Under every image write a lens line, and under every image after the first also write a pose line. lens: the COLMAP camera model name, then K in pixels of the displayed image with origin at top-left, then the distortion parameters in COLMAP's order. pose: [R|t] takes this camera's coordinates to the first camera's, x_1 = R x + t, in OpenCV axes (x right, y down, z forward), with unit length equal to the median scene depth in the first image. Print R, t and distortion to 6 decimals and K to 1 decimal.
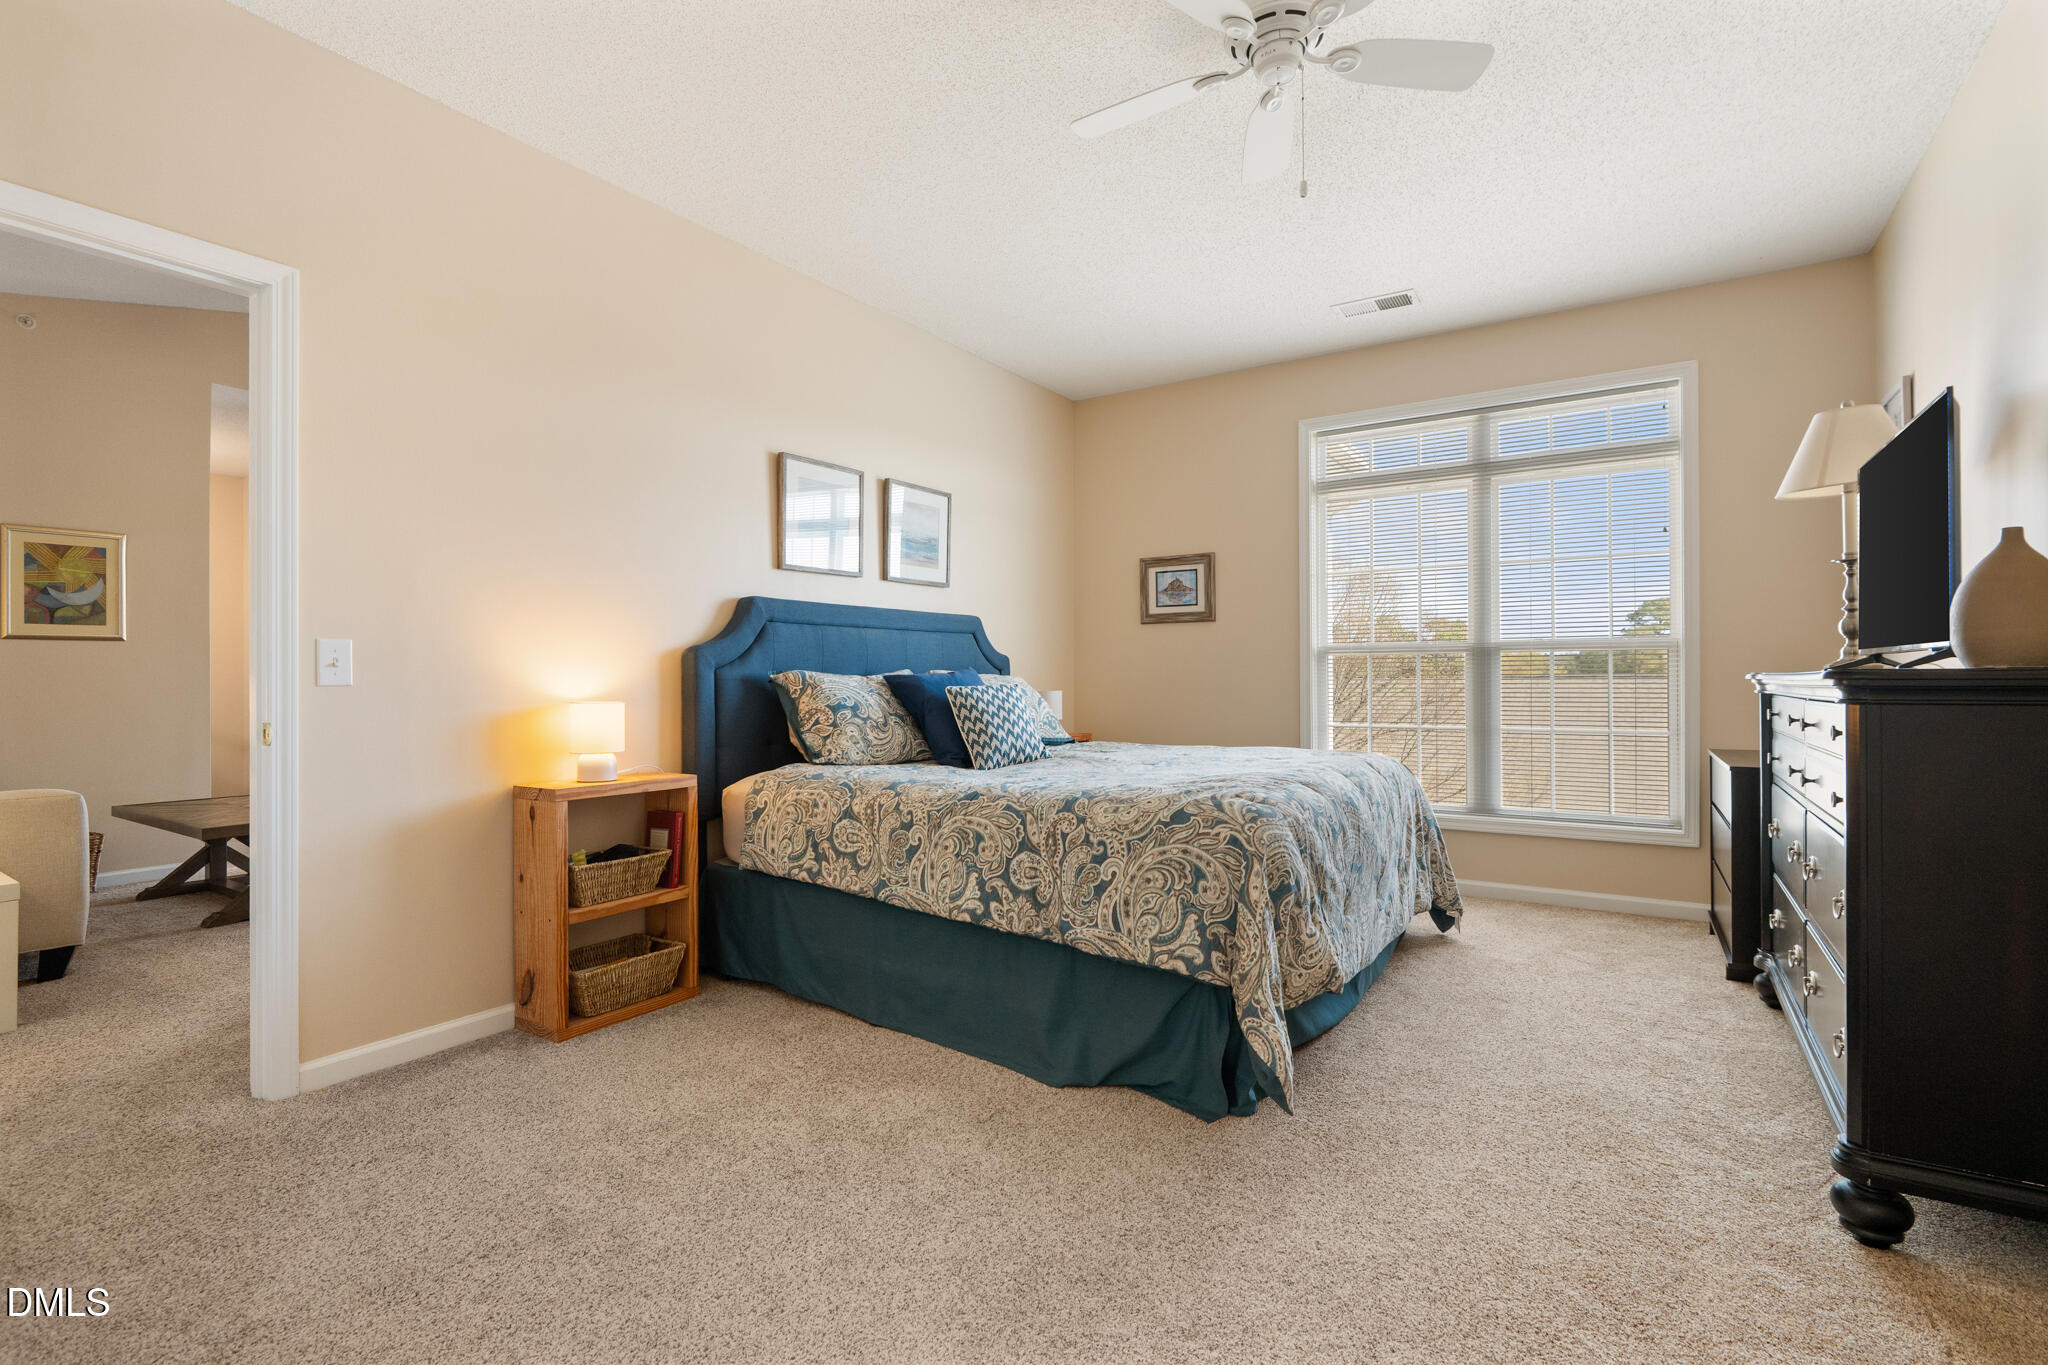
lens RADIAL K [[931.2, 0, 1029.4], [0, 931.2, 675.2], [0, 0, 1]] dist [0.000840, -0.005286]
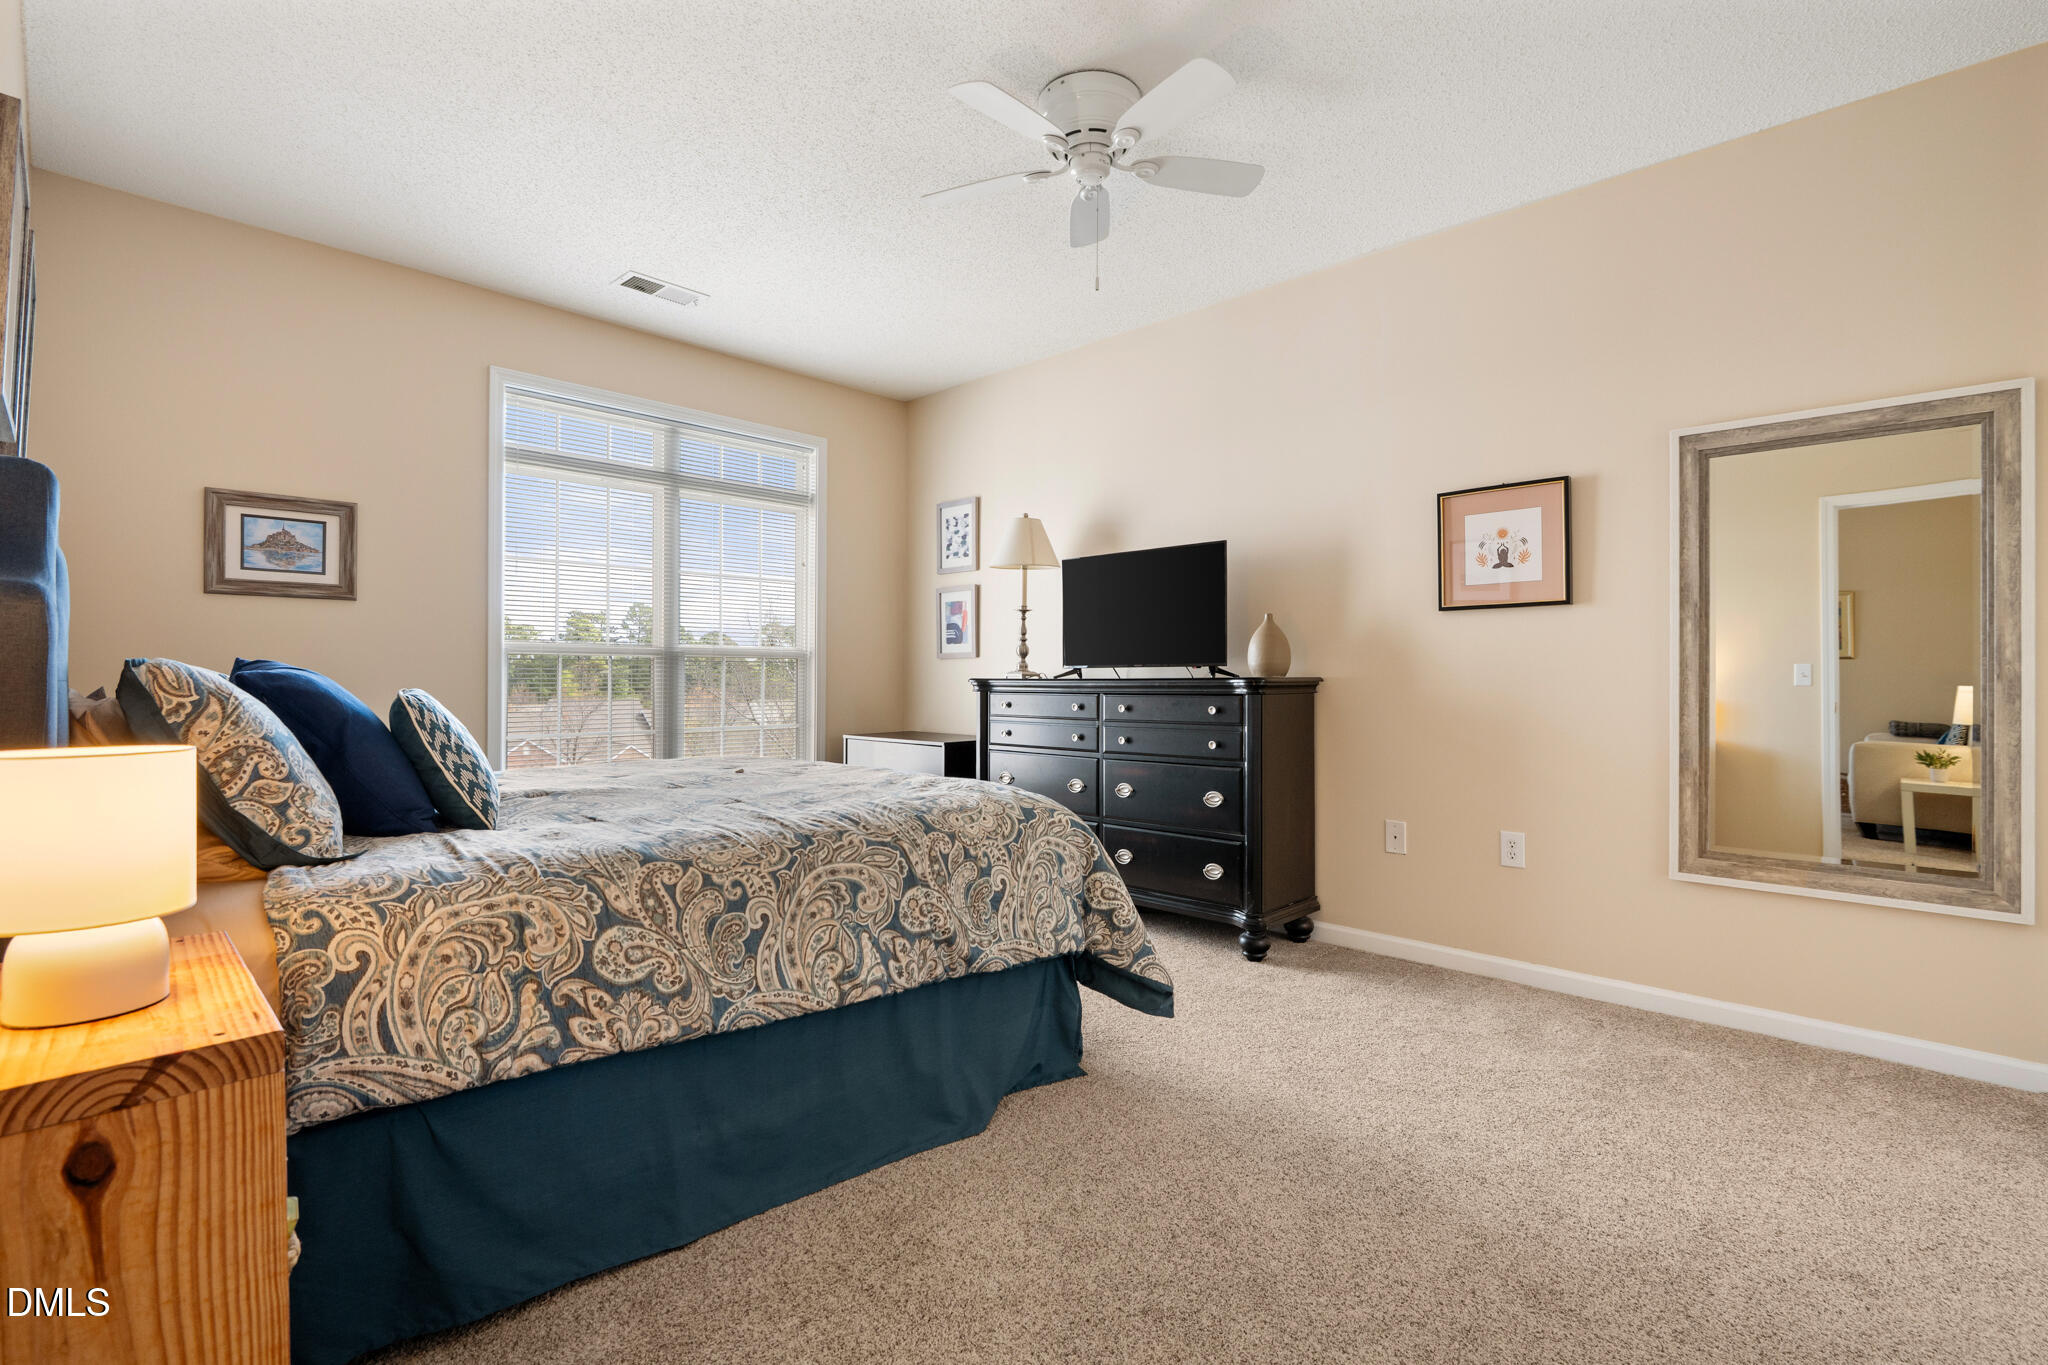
lens RADIAL K [[931.2, 0, 1025.2], [0, 931.2, 685.4], [0, 0, 1]] dist [0.000840, -0.005286]
pose [[0.200283, -0.000817, 0.979738, -0.676165], [-0.003364, 0.999993, 0.001522, 0.006239], [-0.979732, -0.003601, 0.200279, 0.621262]]
